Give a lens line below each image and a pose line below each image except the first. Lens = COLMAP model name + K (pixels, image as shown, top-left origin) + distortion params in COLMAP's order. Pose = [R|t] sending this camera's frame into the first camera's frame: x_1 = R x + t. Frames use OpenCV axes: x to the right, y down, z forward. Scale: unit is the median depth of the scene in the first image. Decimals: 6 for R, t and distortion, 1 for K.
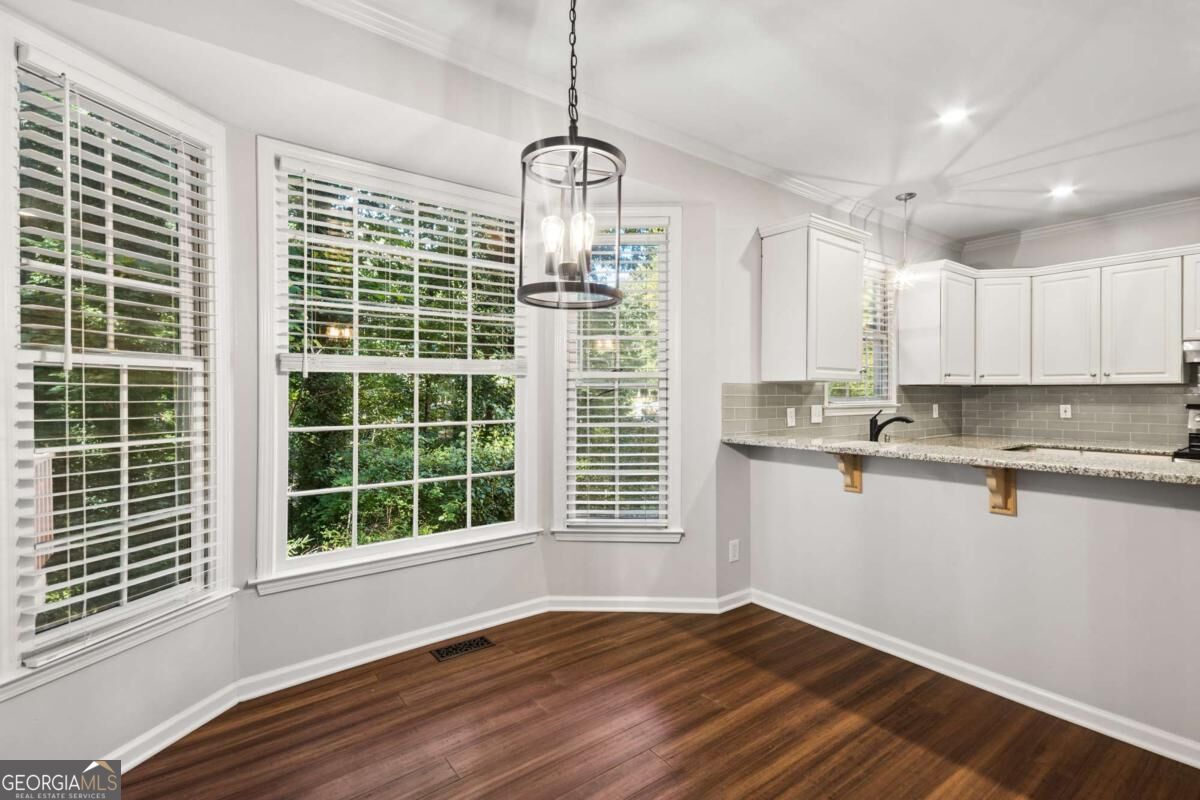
lens RADIAL K [[528.6, 0, 602.6], [0, 528.6, 397.5], [0, 0, 1]] dist [0.011457, -0.002631]
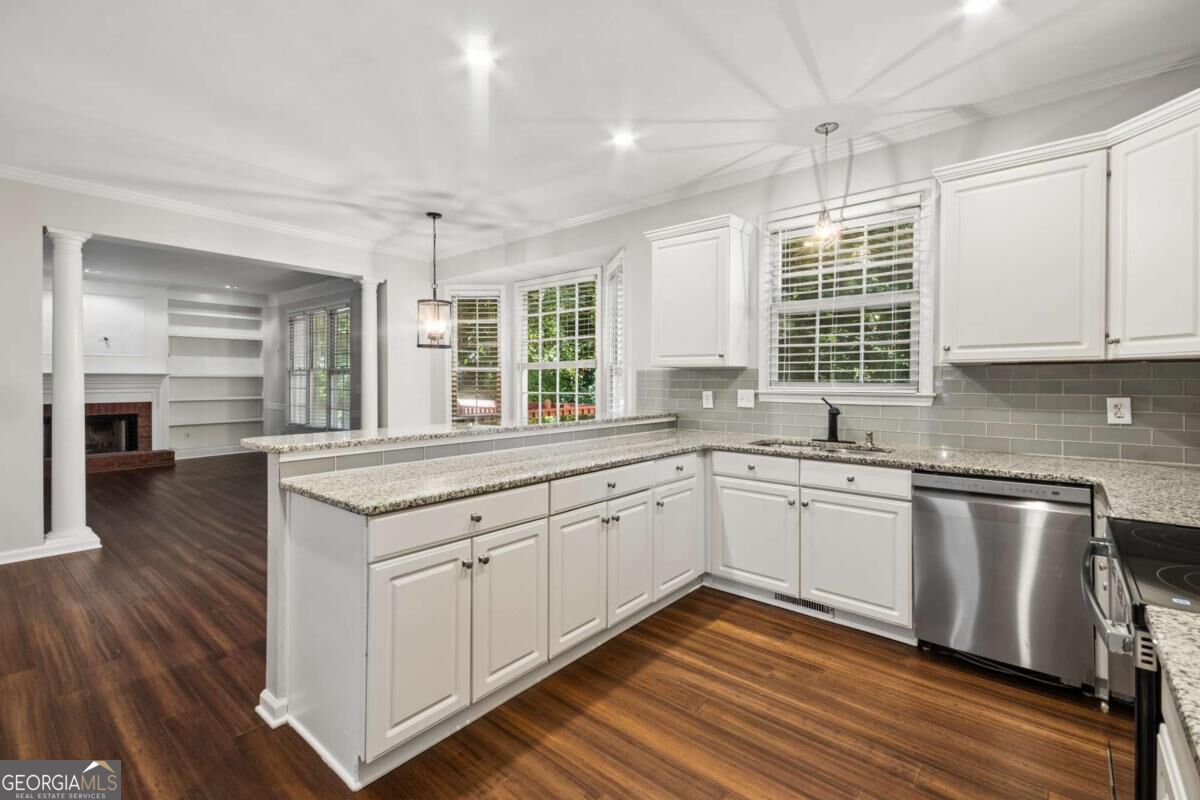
lens RADIAL K [[528.6, 0, 610.7], [0, 528.6, 389.4], [0, 0, 1]] dist [0.011457, -0.002631]
pose [[0.255229, 0.018237, -0.966709, 1.343024], [-0.006971, 0.999831, 0.017022, -0.001277], [0.966856, 0.002395, 0.255313, 0.522749]]
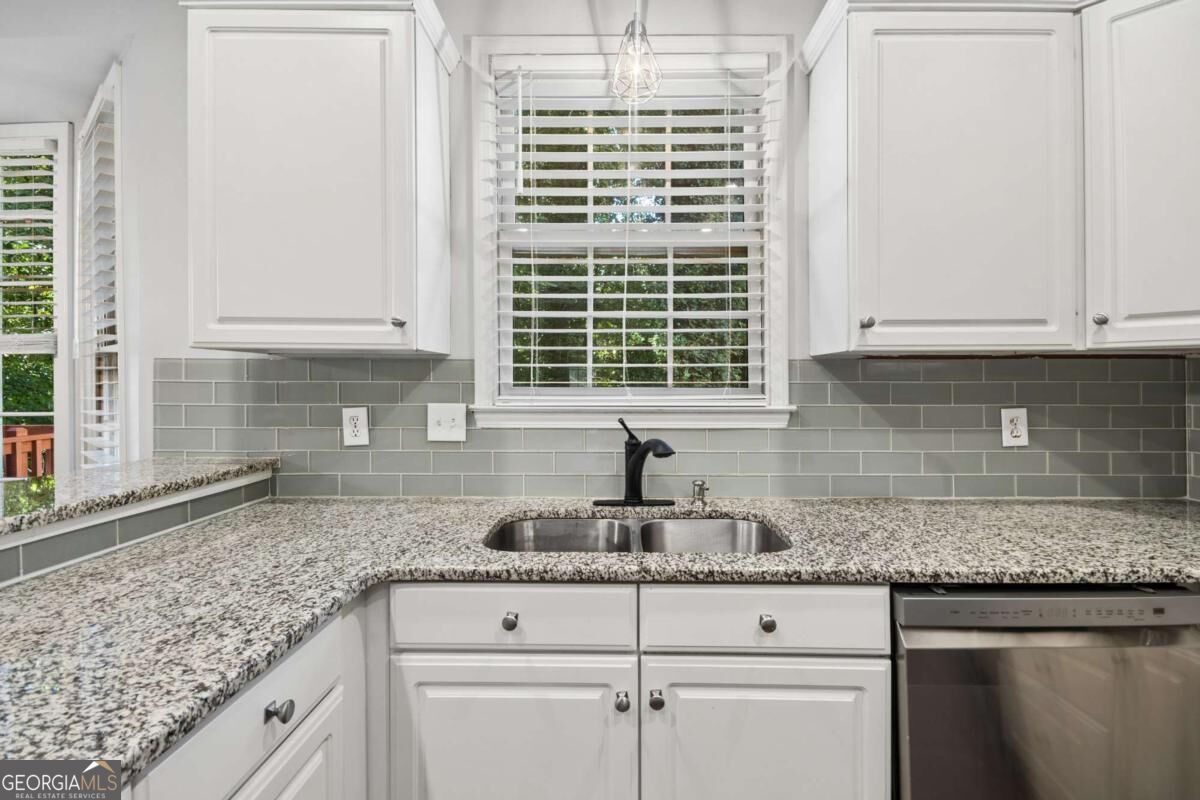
lens RADIAL K [[528.6, 0, 612.5], [0, 528.6, 391.0], [0, 0, 1]] dist [0.011457, -0.002631]
pose [[0.807857, 0.010544, -0.589284, 0.825806], [-0.005988, 0.999935, 0.009683, -0.001749], [0.589348, -0.004293, 0.807868, 0.737208]]
